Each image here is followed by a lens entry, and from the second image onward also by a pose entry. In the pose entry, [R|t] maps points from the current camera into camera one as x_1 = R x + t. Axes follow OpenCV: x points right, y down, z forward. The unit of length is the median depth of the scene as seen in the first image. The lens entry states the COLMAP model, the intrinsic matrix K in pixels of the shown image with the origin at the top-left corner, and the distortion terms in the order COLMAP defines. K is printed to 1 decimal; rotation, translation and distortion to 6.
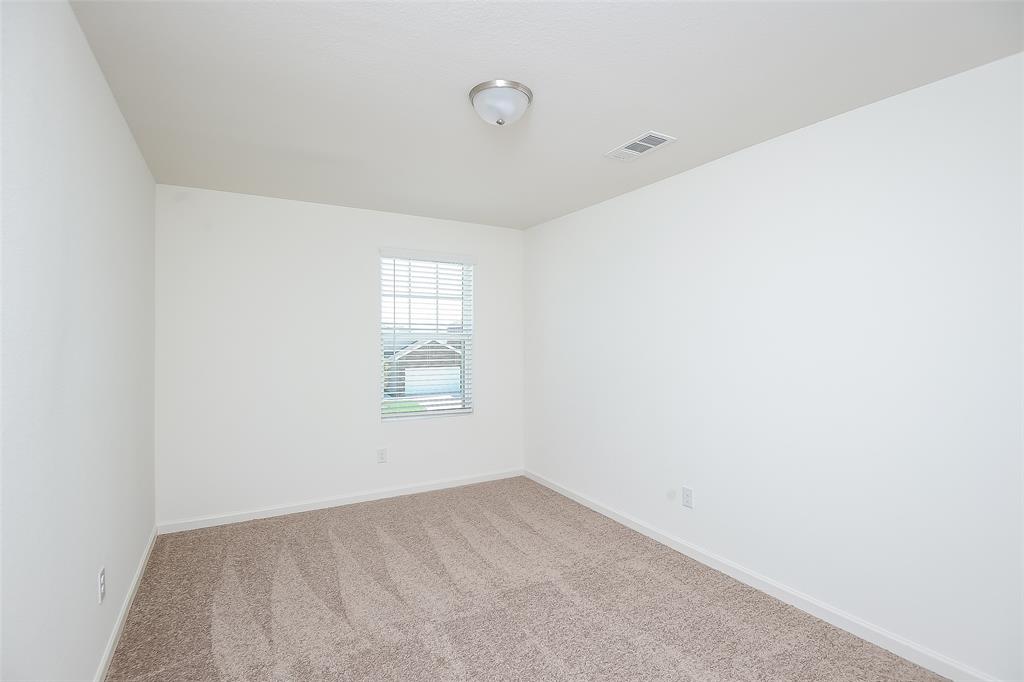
lens RADIAL K [[477.2, 0, 490.5], [0, 477.2, 357.4], [0, 0, 1]] dist [0.004692, -0.000020]
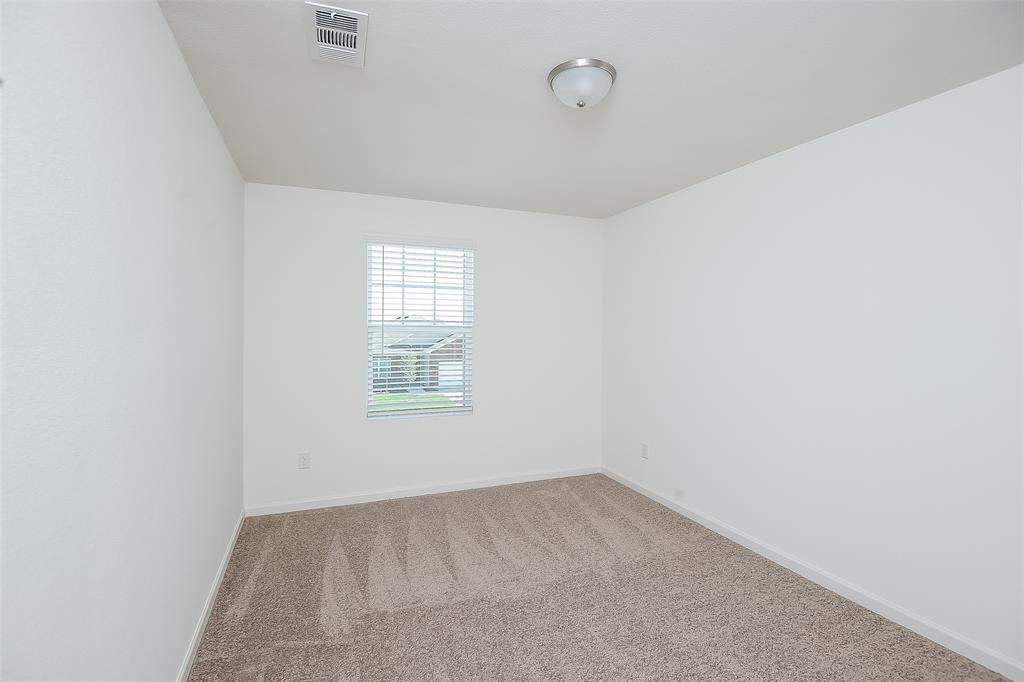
lens RADIAL K [[477.2, 0, 538.2], [0, 477.2, 363.3], [0, 0, 1]] dist [0.004692, -0.000020]
pose [[0.992674, 0.006898, -0.120630, 0.177054], [-0.003529, 0.999598, 0.028120, -0.003865], [0.120776, -0.027488, 0.992299, 0.091573]]
